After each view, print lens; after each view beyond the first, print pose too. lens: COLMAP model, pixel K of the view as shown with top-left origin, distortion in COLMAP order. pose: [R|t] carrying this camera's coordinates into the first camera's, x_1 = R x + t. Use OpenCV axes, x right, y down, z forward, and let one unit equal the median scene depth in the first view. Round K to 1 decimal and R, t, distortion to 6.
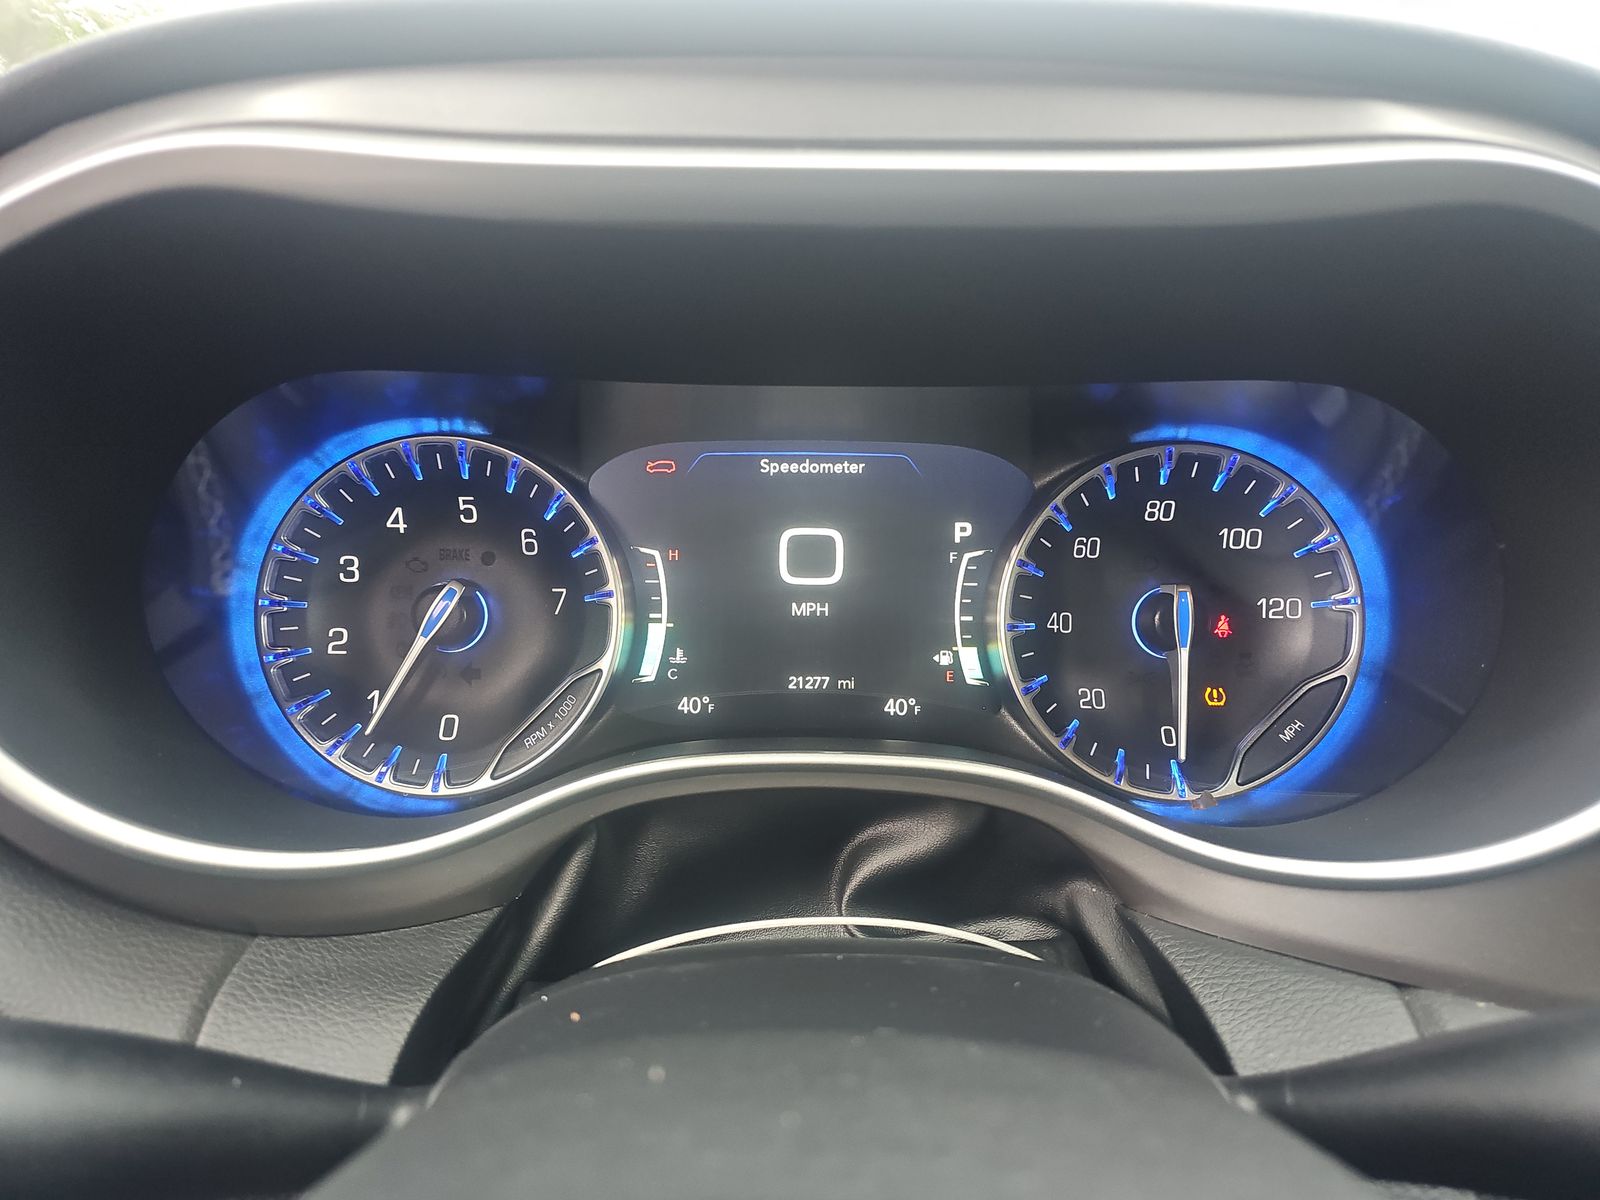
lens RADIAL K [[1065.3, 0, 800.0], [0, 1065.3, 600.0], [0, 0, 1]] dist [0.062069, -0.063721]
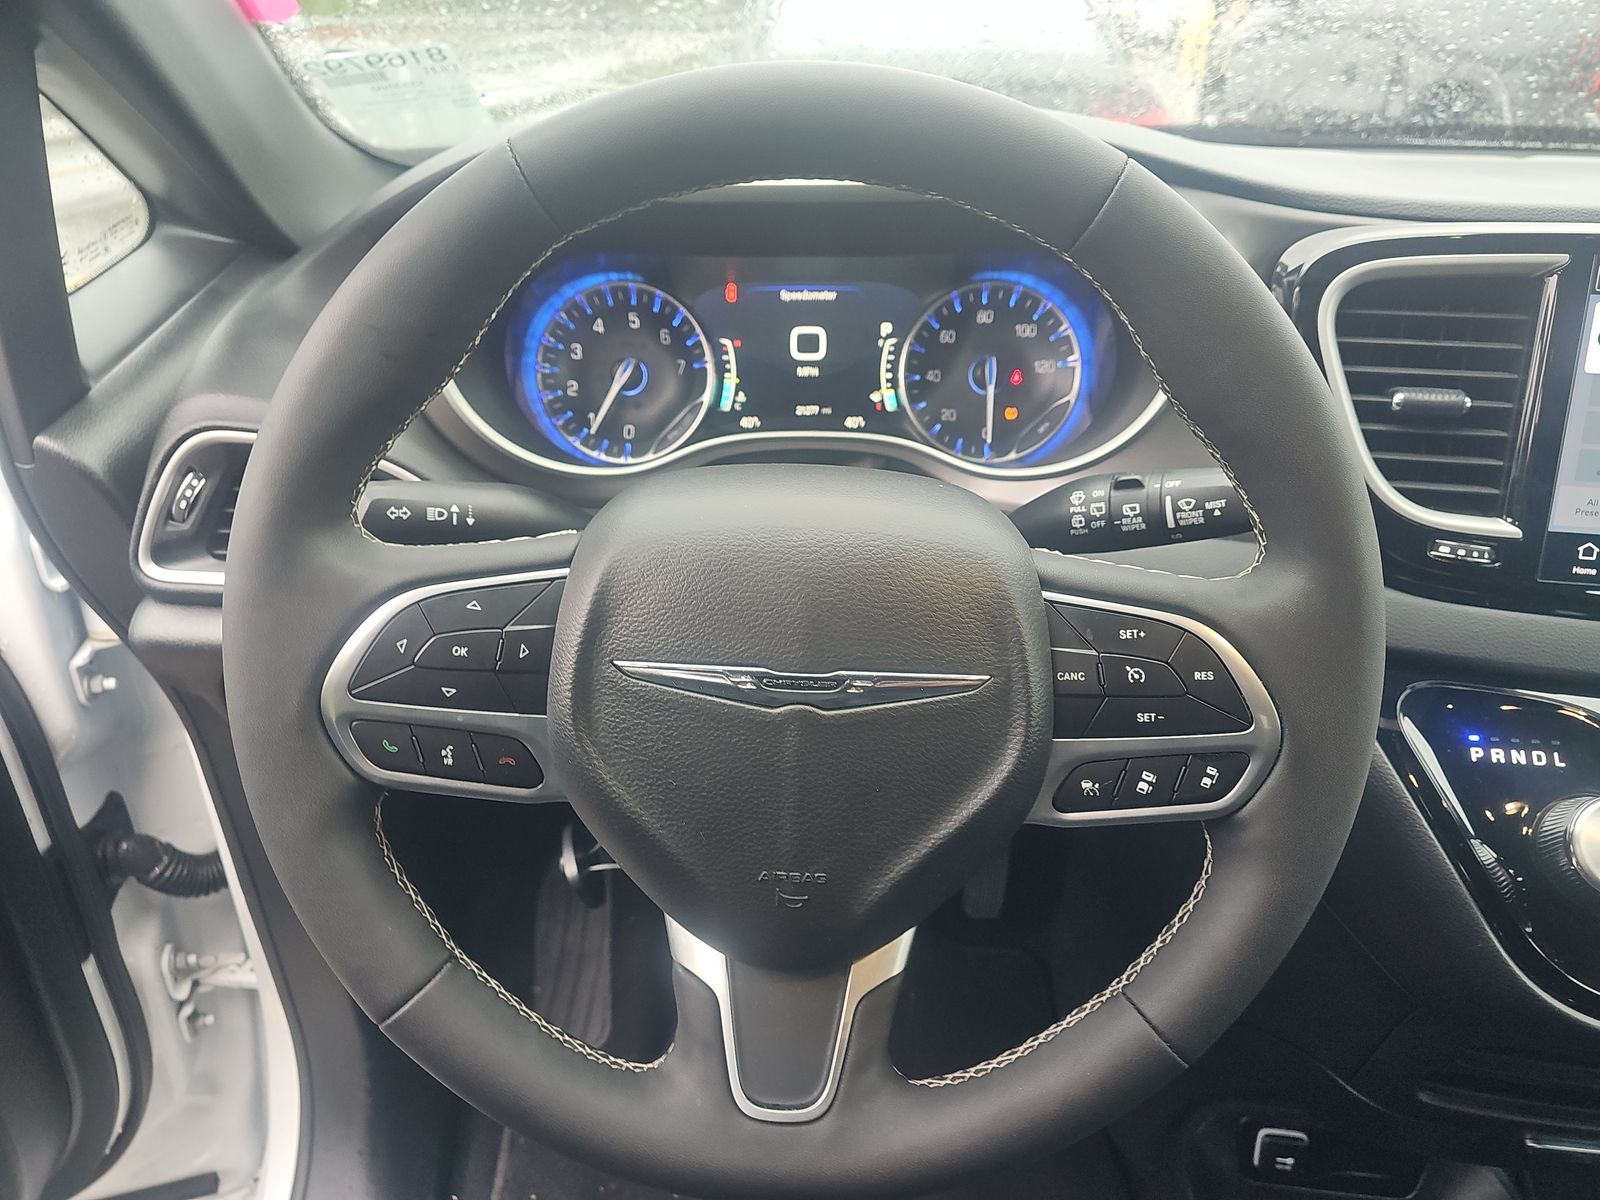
lens RADIAL K [[1065.3, 0, 800.0], [0, 1065.3, 600.0], [0, 0, 1]] dist [0.062069, -0.063721]
pose [[0.998658, 0.002499, -0.051733, 0.101358], [0.005782, 0.987214, 0.159297, 0.114644], [0.051470, -0.159382, 0.985874, -1.035151]]
